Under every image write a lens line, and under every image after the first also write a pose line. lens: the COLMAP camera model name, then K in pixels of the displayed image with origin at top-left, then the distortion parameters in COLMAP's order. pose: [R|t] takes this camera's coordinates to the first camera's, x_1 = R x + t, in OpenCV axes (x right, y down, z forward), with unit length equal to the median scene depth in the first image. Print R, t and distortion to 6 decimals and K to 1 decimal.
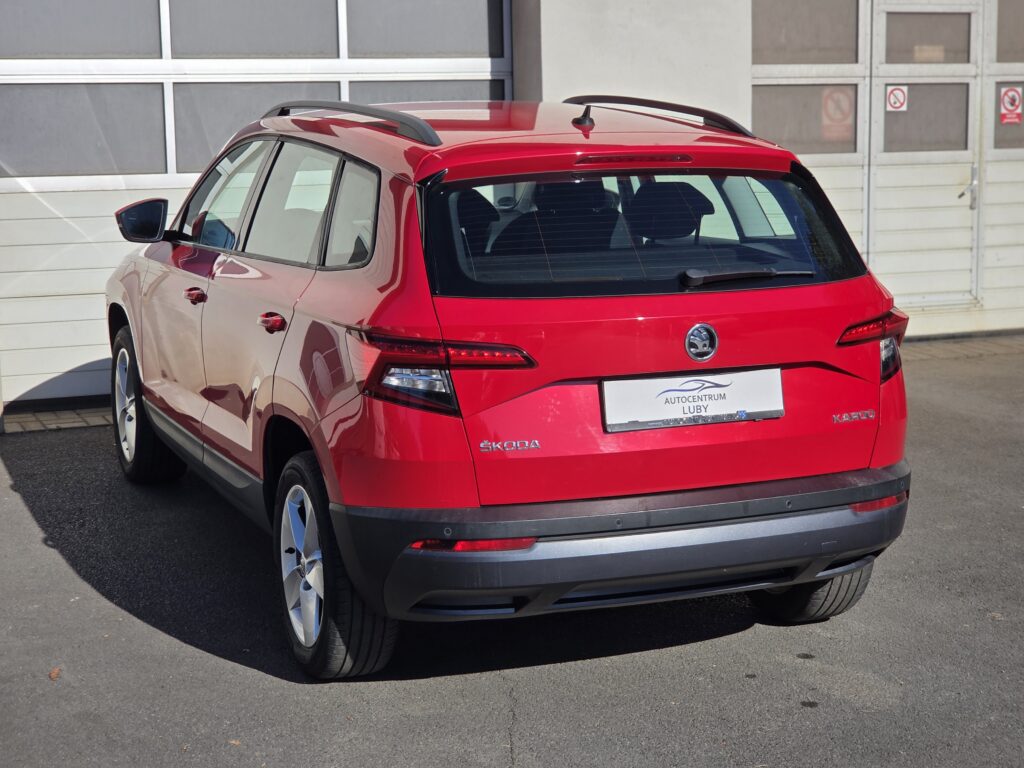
lens RADIAL K [[2023.0, 0, 548.3], [0, 2023.0, 383.4], [0, 0, 1]] dist [0.013349, 0.129159]
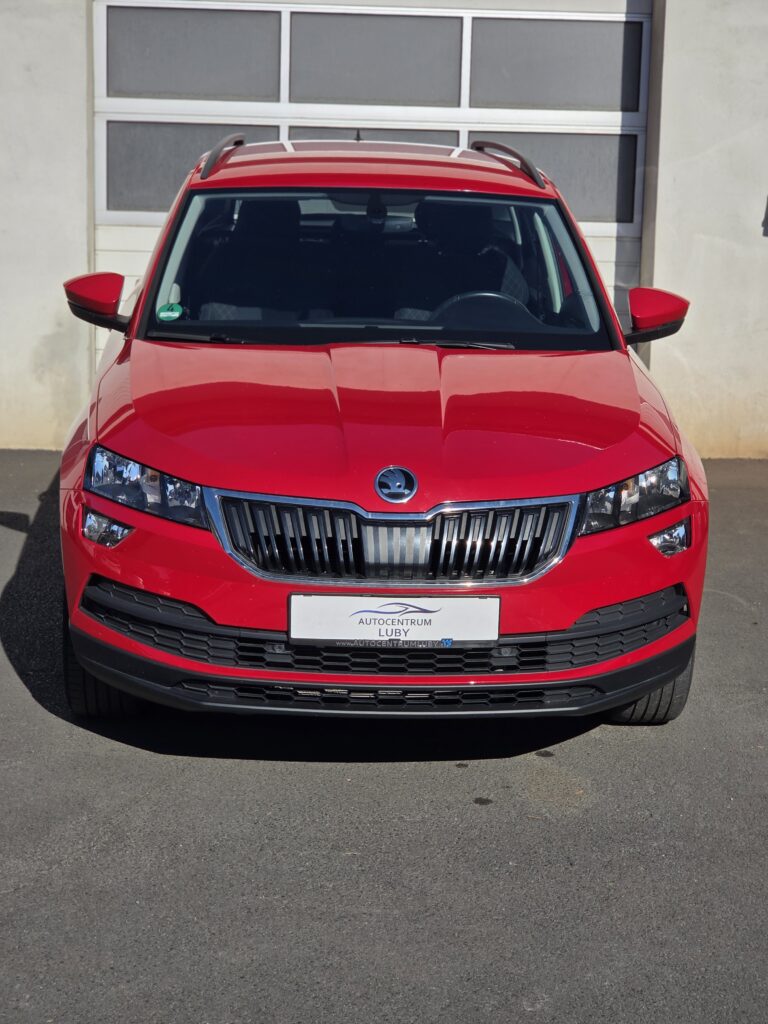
lens RADIAL K [[2015.6, 0, 420.3], [0, 2015.6, 511.5], [0, 0, 1]] dist [0.004101, 0.308222]
pose [[0.936188, 0.098920, -0.337293, 0.246590], [-0.086339, 0.994901, 0.052140, -0.014083], [0.340731, -0.019691, 0.939955, 0.063911]]
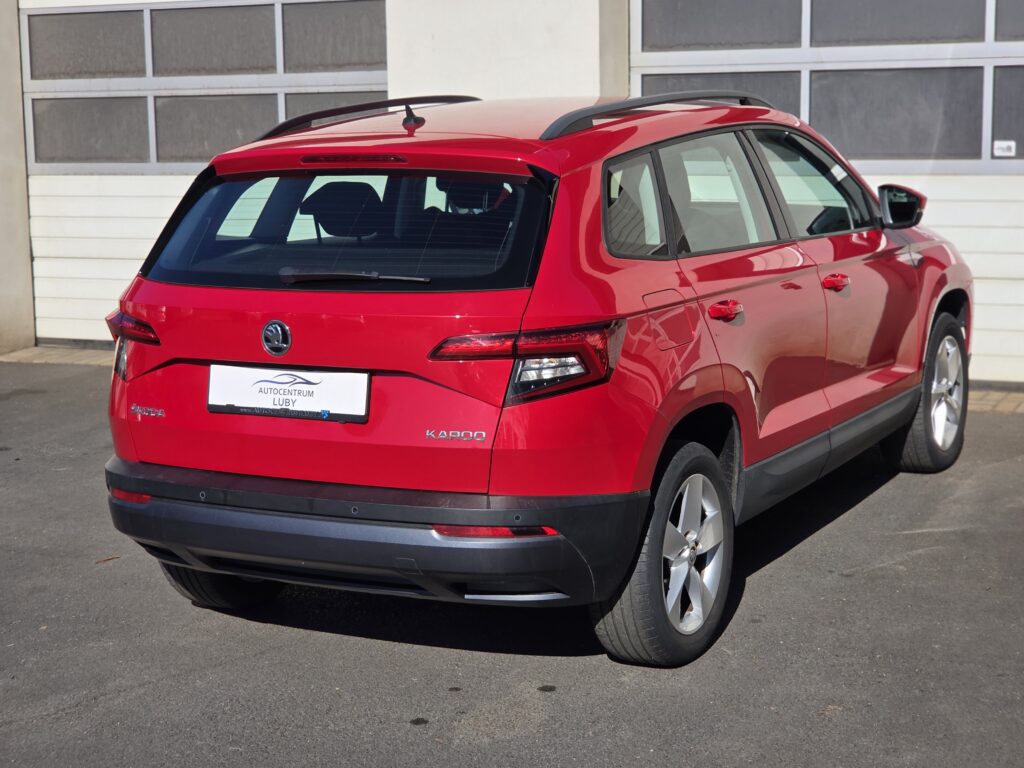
lens RADIAL K [[2044.5, 0, 512.0], [0, 2044.5, 384.0], [0, 0, 1]] dist [-0.004125, -0.144354]
pose [[0.624003, 0.109565, -0.773703, 0.546530], [-0.097985, 0.993278, 0.061633, -0.041452], [0.775255, 0.037352, 0.630544, 0.247169]]
